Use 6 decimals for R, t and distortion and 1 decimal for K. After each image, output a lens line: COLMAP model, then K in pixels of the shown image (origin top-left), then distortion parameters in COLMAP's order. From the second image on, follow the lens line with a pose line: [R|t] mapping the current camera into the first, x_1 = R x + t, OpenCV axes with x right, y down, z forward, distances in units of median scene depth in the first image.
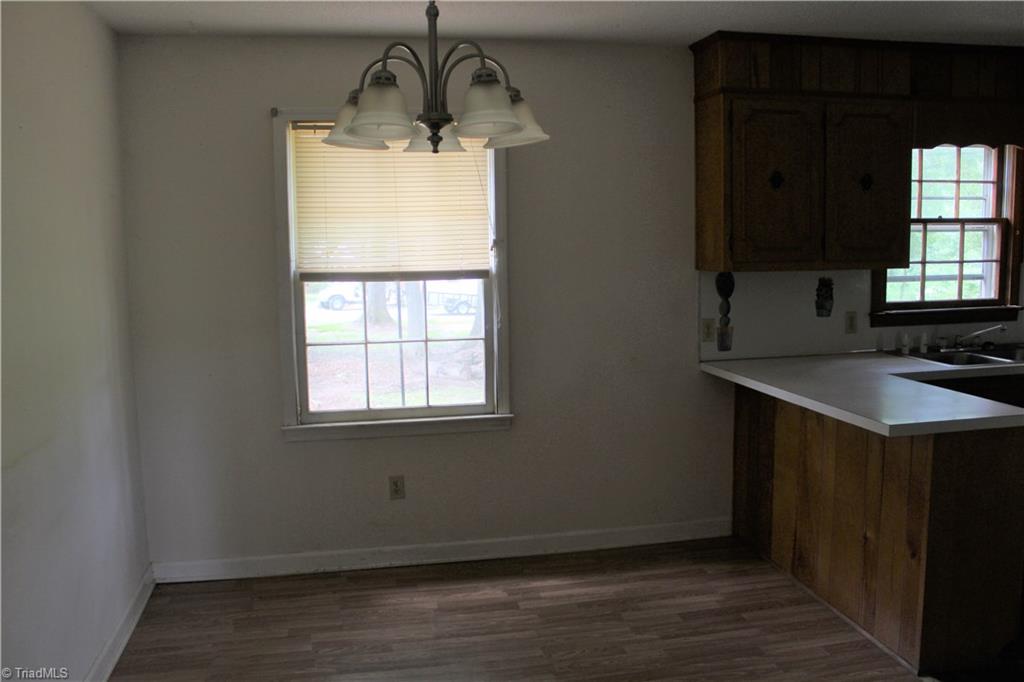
lens RADIAL K [[882.1, 0, 512.0], [0, 882.1, 341.0], [0, 0, 1]] dist [-0.071897, 0.018190]
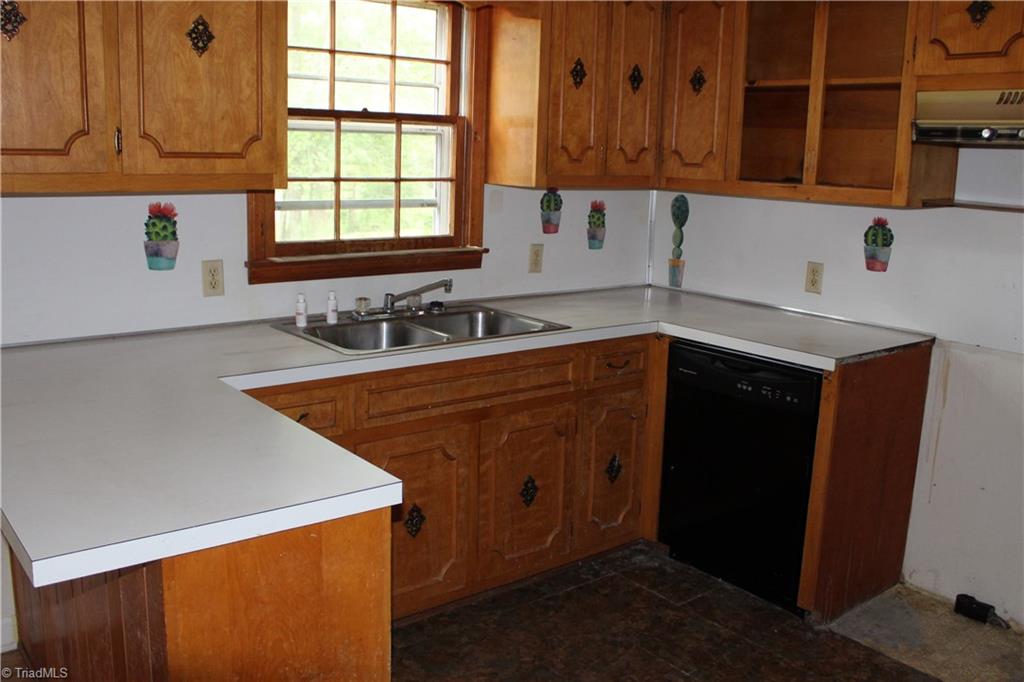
lens RADIAL K [[956.5, 0, 512.0], [0, 956.5, 341.0], [0, 0, 1]] dist [-0.195115, 0.246430]
pose [[0.900025, -0.042792, 0.433733, 0.292184], [0.007491, 0.996540, 0.082775, -0.030098], [-0.435775, -0.071251, 0.897231, 0.322860]]
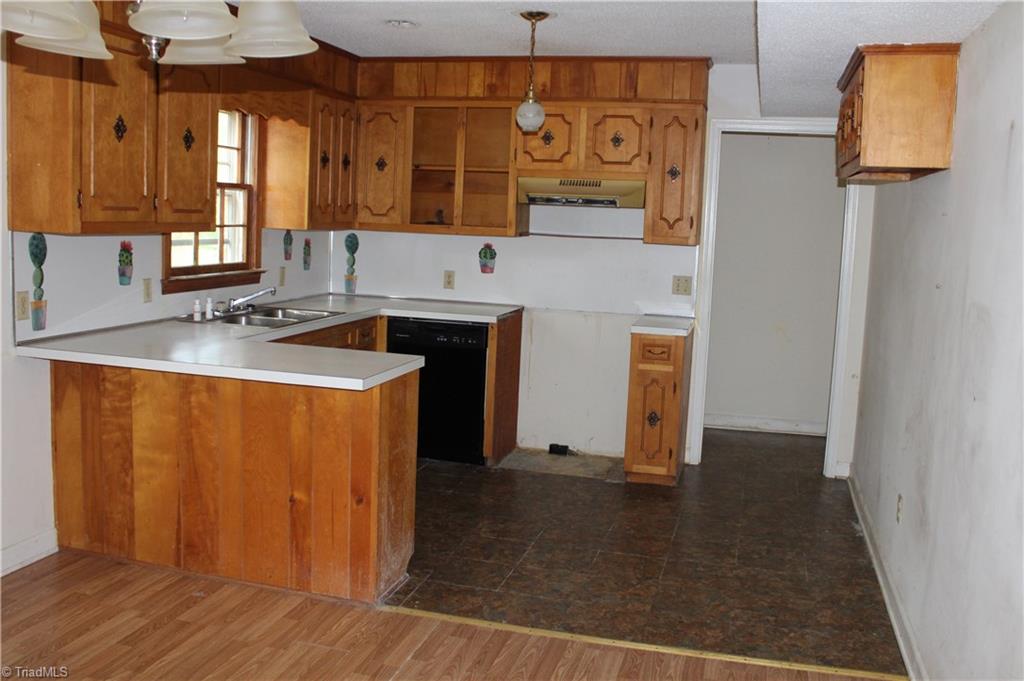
lens RADIAL K [[972.9, 0, 512.0], [0, 972.9, 340.5], [0, 0, 1]] dist [-0.039567, 0.015710]
pose [[0.475985, -0.080926, 0.875722, -0.329230], [0.057607, 0.996488, 0.060775, -0.008349], [-0.877564, 0.021520, 0.478976, 0.175224]]
